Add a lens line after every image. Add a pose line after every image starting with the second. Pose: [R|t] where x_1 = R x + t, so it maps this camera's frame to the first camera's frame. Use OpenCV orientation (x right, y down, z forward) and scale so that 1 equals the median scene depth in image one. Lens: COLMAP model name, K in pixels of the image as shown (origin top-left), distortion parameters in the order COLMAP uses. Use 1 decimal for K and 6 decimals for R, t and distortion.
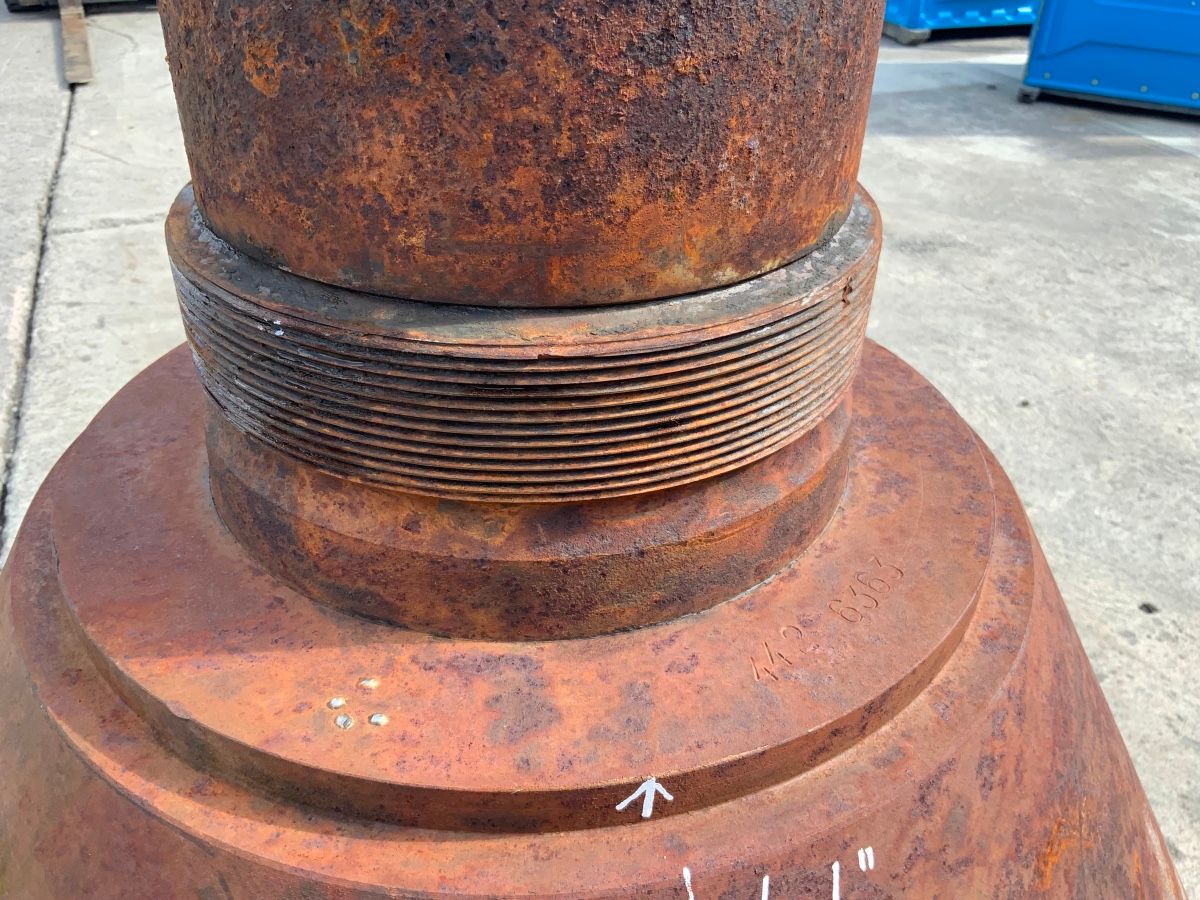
lens RADIAL K [[1025.5, 0, 600.0], [0, 1025.5, 450.0], [0, 0, 1]] dist [0.012484, -0.034920]
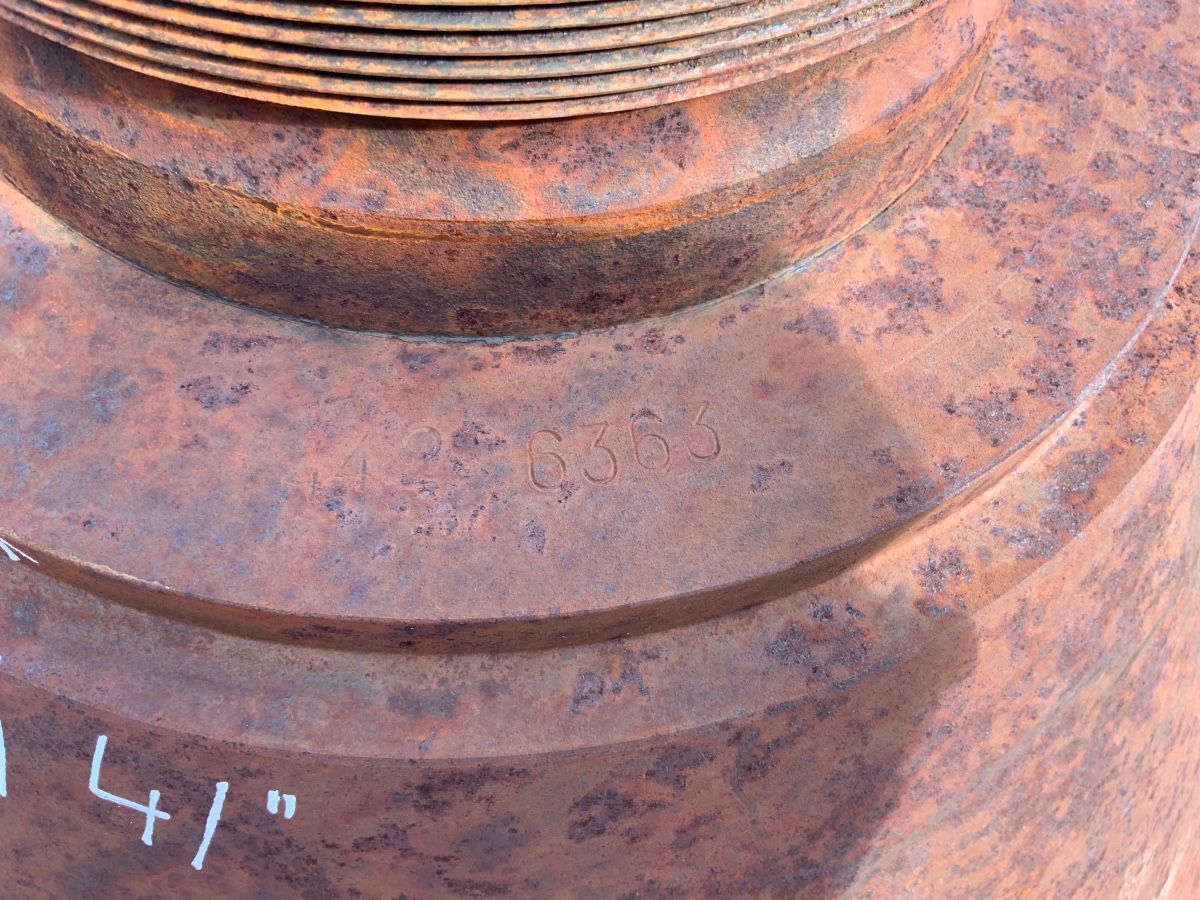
lens RADIAL K [[1025.5, 0, 600.0], [0, 1025.5, 450.0], [0, 0, 1]] dist [0.012484, -0.034920]
pose [[0.805590, 0.536754, -0.250838, 0.408963], [-0.373682, 0.788859, 0.487918, -0.129527], [0.459768, -0.299328, 0.836072, 0.570815]]
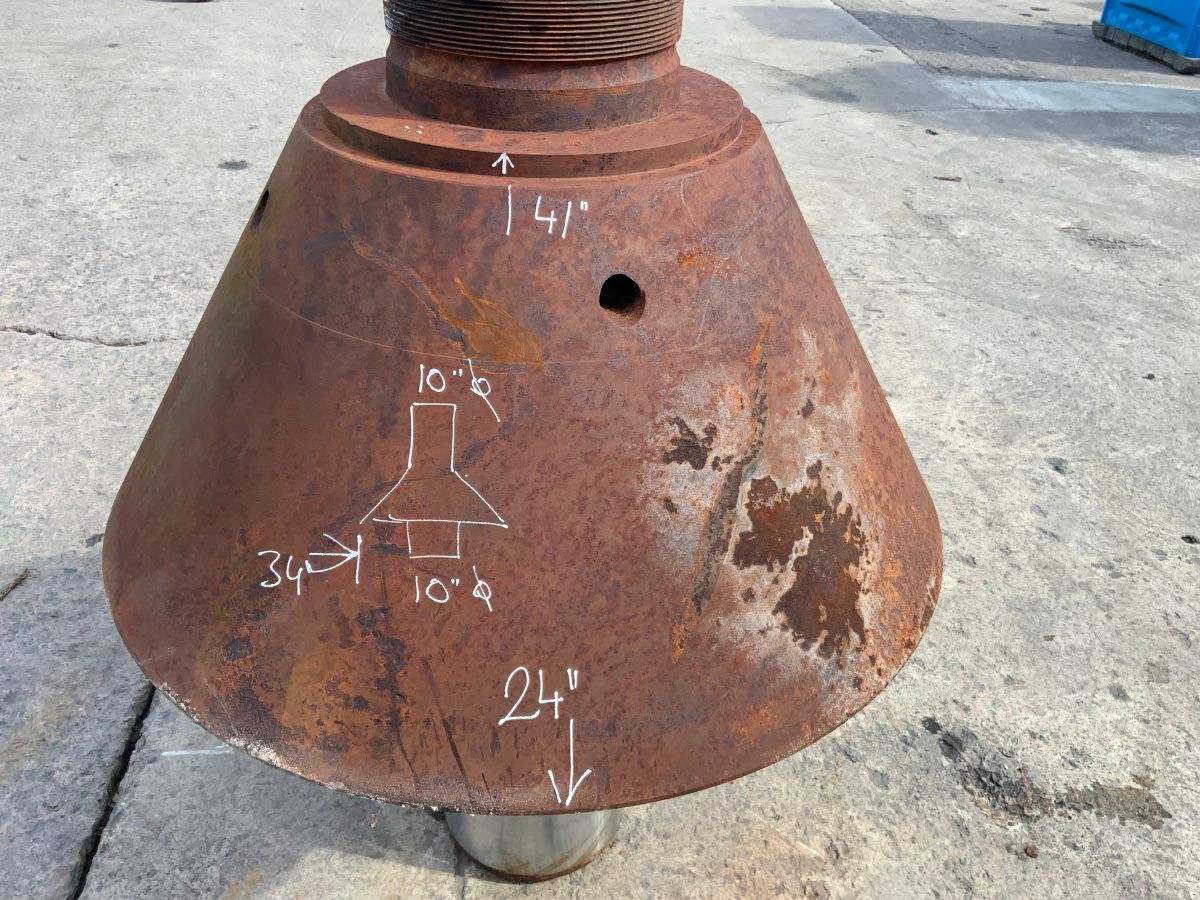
lens RADIAL K [[1025.5, 0, 600.0], [0, 1025.5, 450.0], [0, 0, 1]] dist [0.012484, -0.034920]
pose [[0.958184, 0.166331, -0.232845, 0.891022], [-0.169319, 0.985535, 0.007244, 0.874934], [0.230682, 0.032484, 0.972487, -1.303721]]
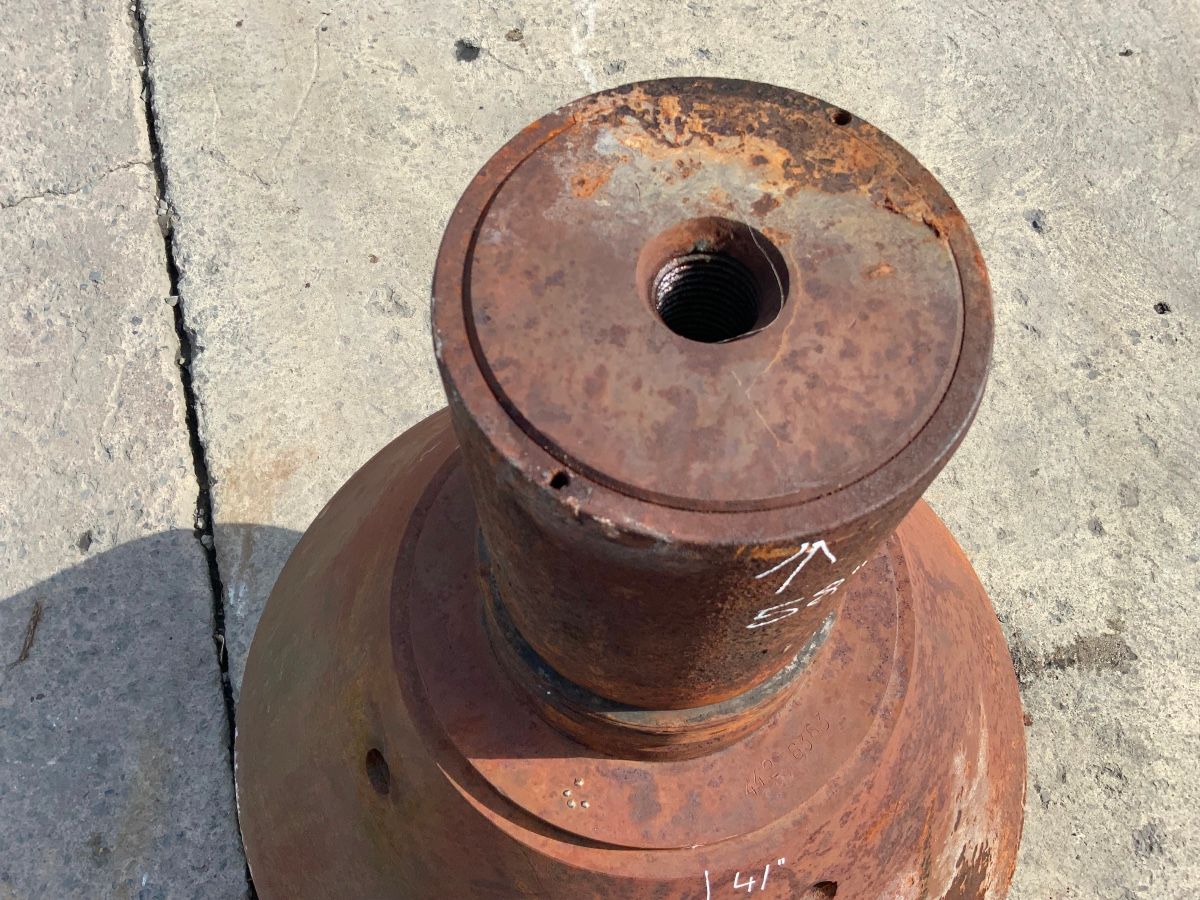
lens RADIAL K [[1025.5, 0, 600.0], [0, 1025.5, 450.0], [0, 0, 1]] dist [0.012484, -0.034920]
pose [[0.995934, 0.077283, -0.046300, -0.121214], [-0.041912, 0.852379, 0.521242, -1.530460], [0.079748, -0.517182, 0.852152, -0.555057]]
